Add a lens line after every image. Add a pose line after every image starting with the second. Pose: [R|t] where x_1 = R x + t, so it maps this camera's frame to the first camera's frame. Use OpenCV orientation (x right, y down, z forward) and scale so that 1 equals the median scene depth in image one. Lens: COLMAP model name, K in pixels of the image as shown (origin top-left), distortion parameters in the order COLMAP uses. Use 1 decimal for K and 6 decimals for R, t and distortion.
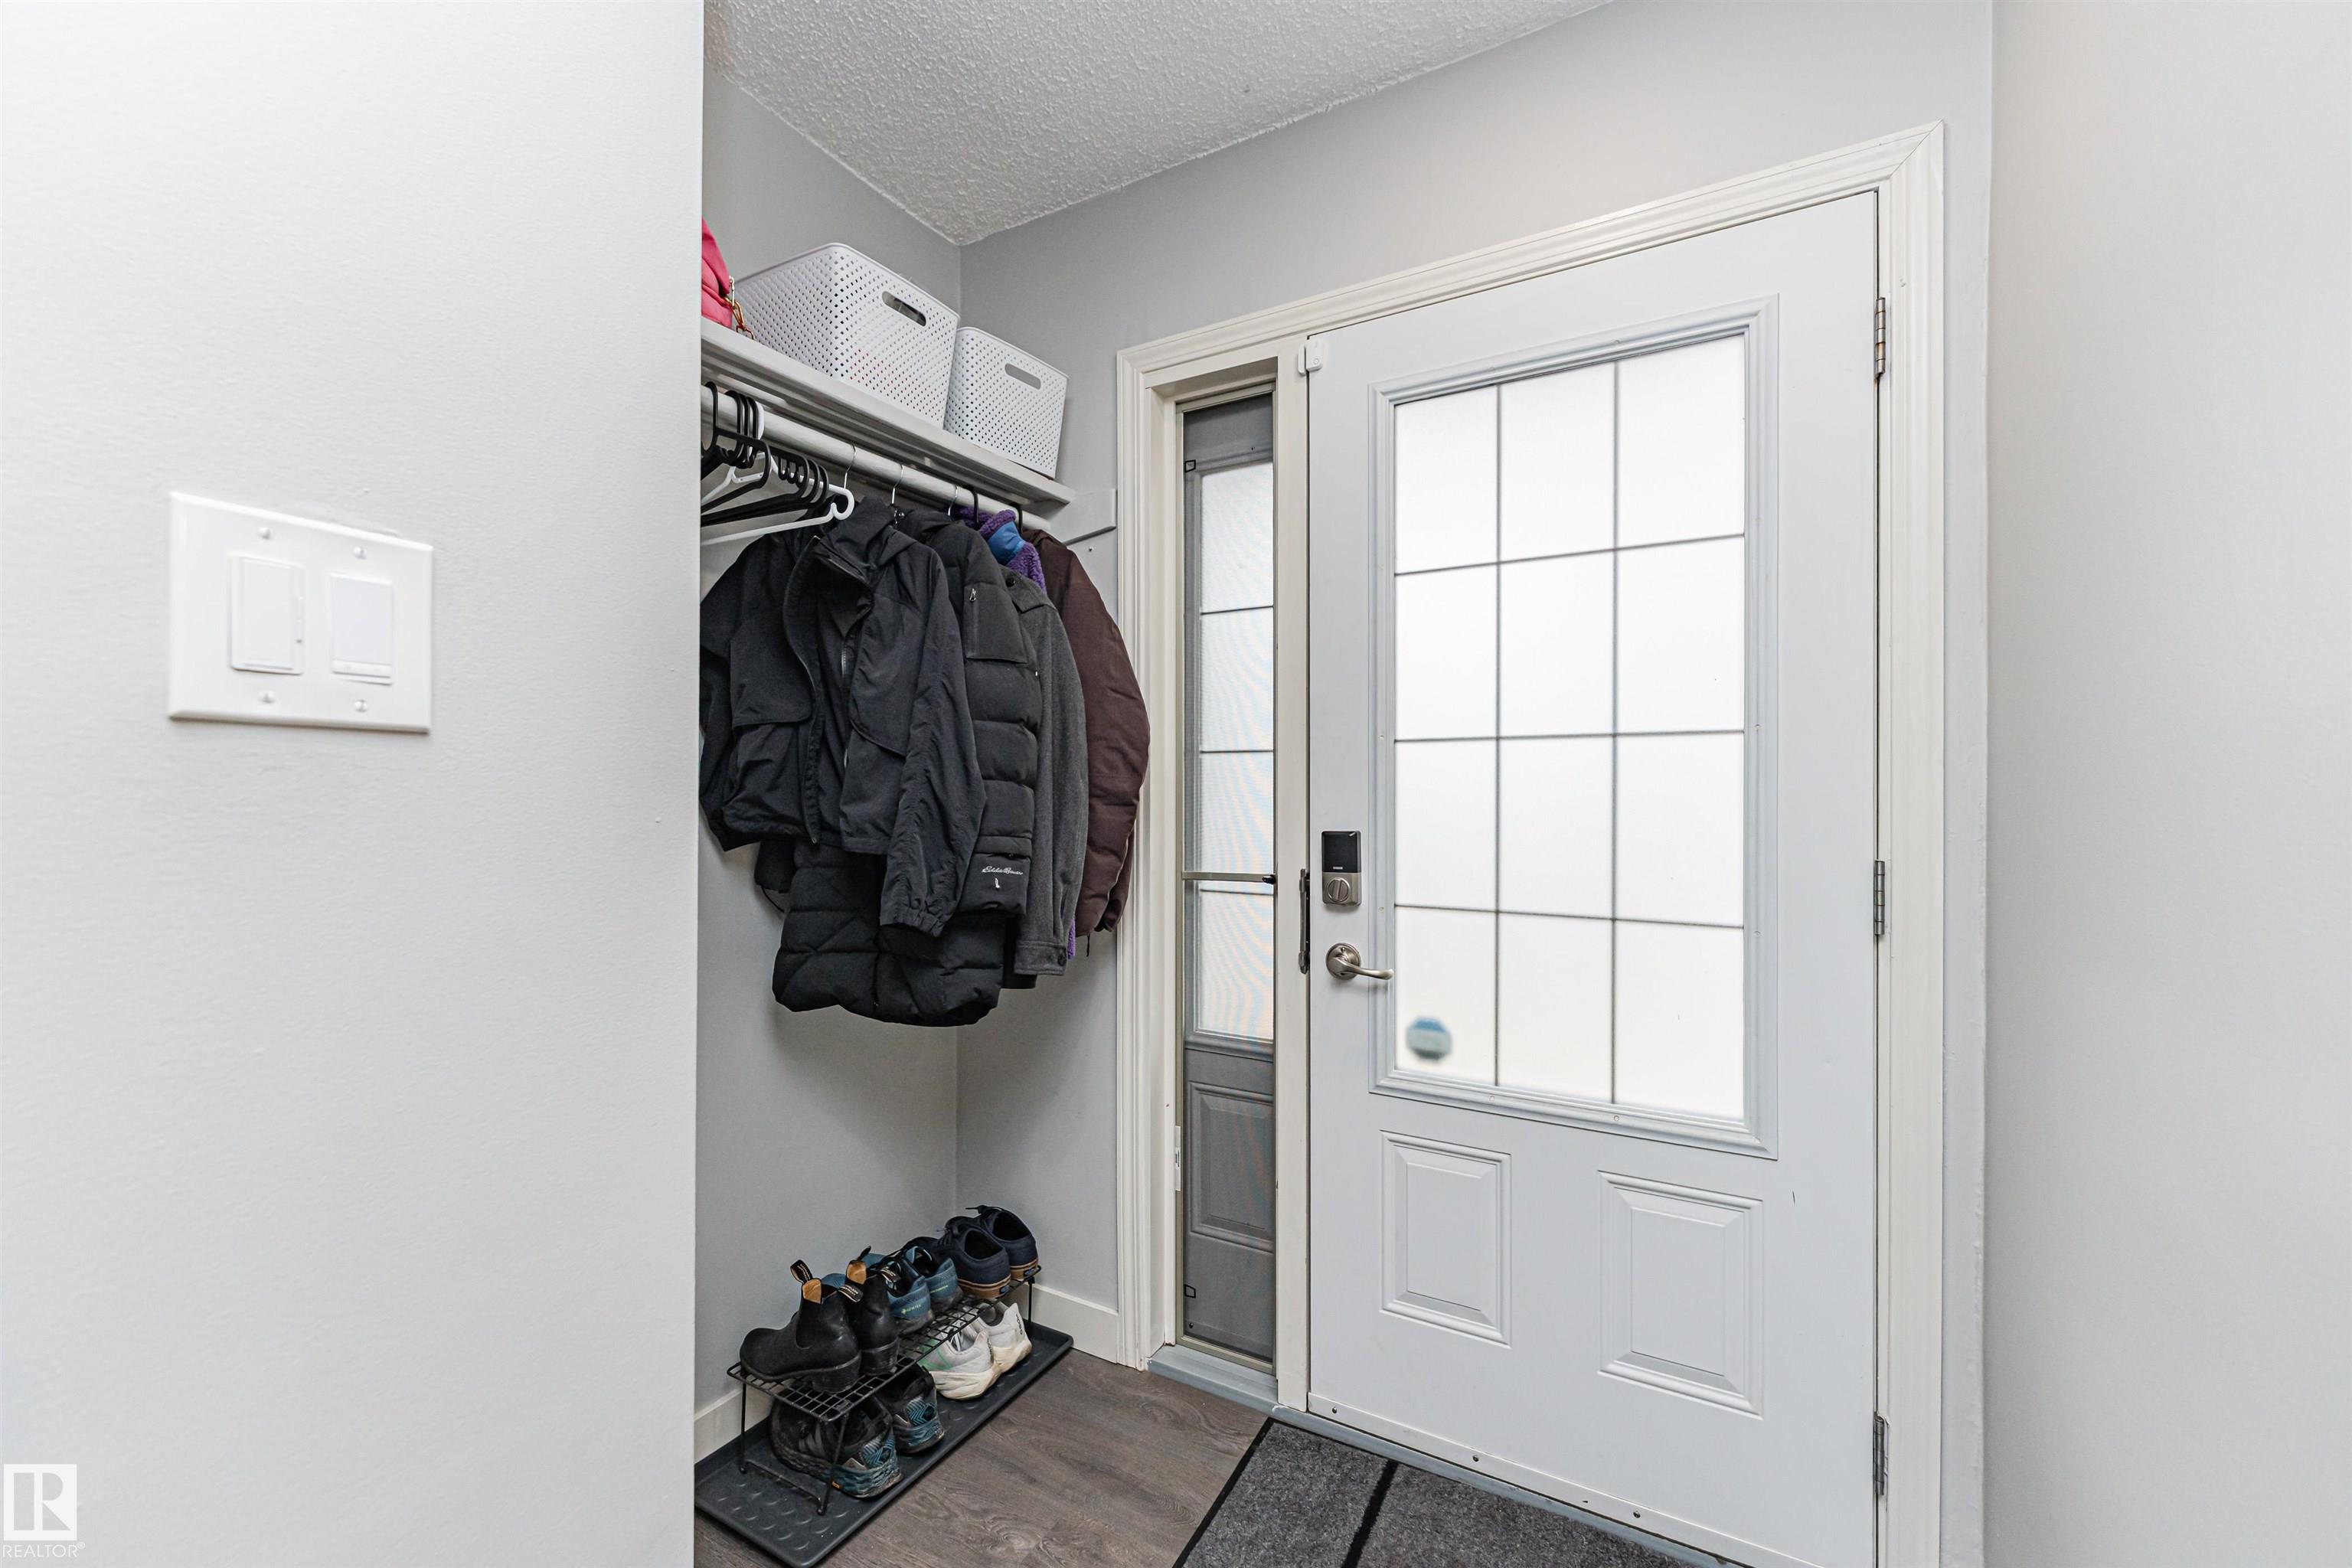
lens RADIAL K [[951.4, 0, 1166.3], [0, 951.4, 788.1], [0, 0, 1]] dist [-0.001364, -0.000389]
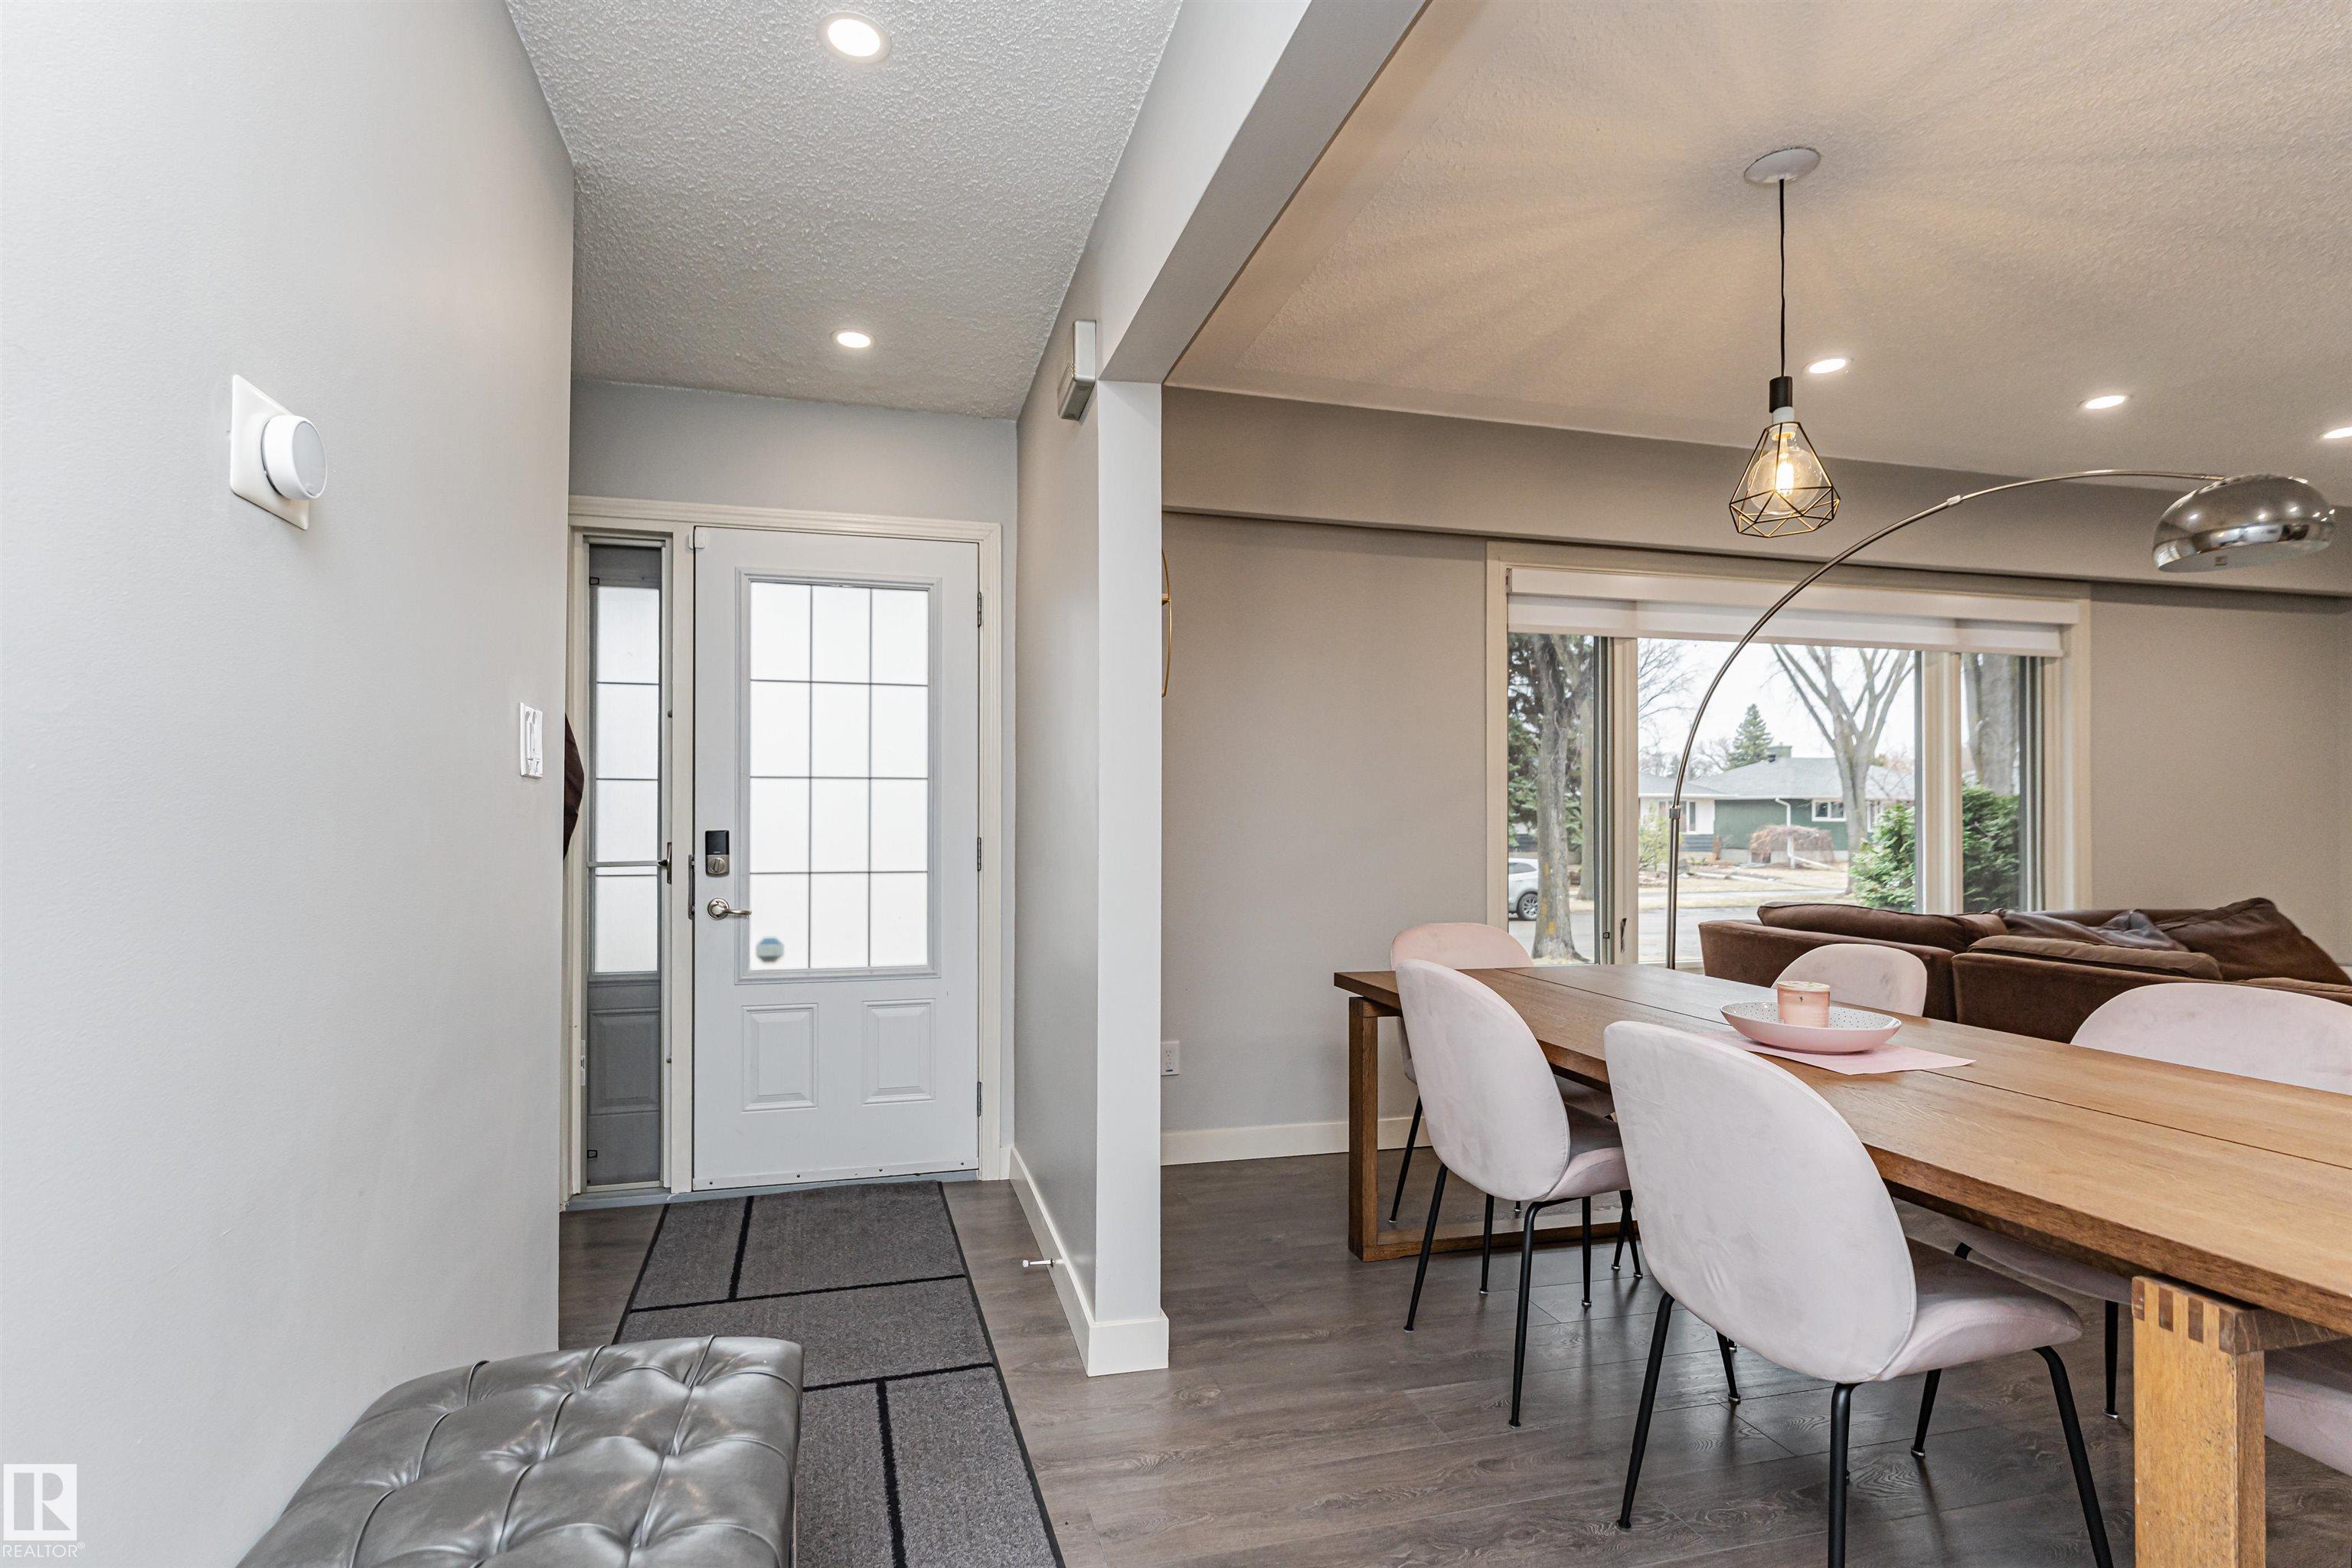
lens RADIAL K [[1126.0, 0, 1119.4], [0, 1126.0, 805.6], [0, 0, 1]] dist [0.002257, -0.000139]
pose [[0.716866, 0.003678, 0.697202, -0.699429], [0.000249, 0.999985, -0.005531, 0.013621], [-0.697211, 0.004139, 0.716854, -0.918075]]
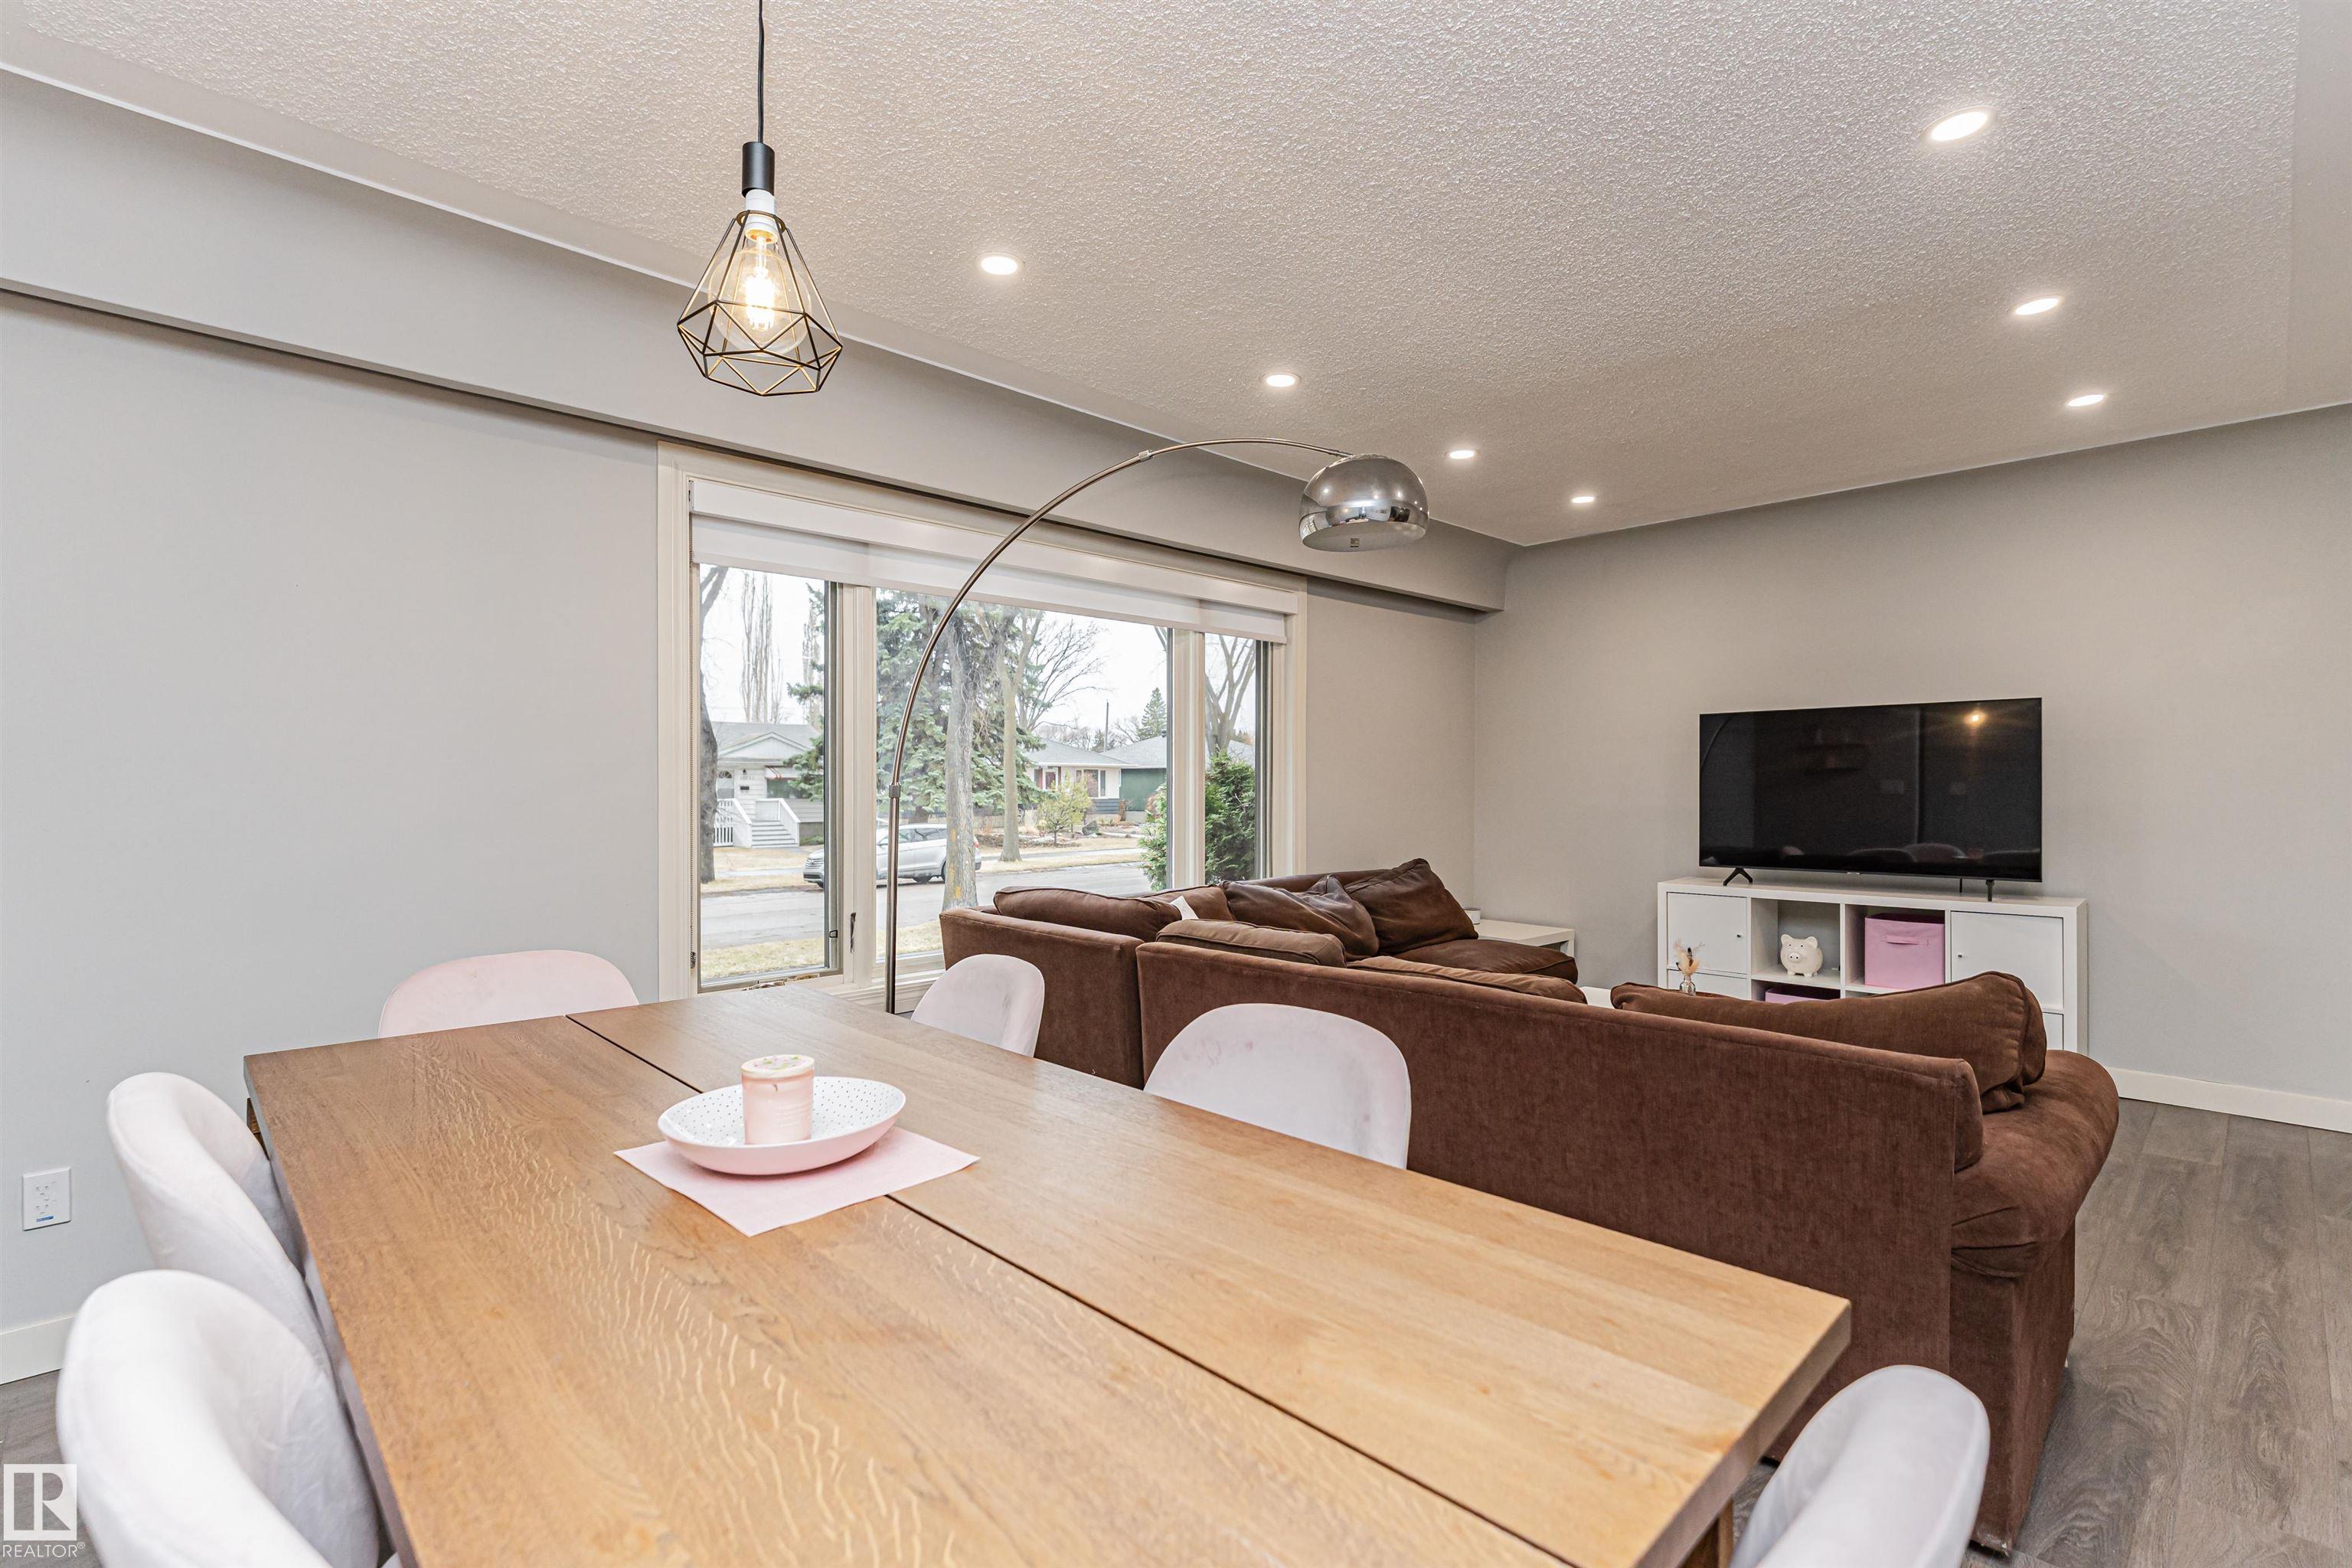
lens RADIAL K [[1076.5, 0, 1166.0], [0, 1076.5, 786.7], [0, 0, 1]] dist [0.000528, -0.000143]
pose [[0.280626, -0.007344, 0.959789, 0.067542], [0.000483, 0.999972, 0.007510, -0.005122], [-0.959817, -0.001644, 0.280622, -1.052084]]
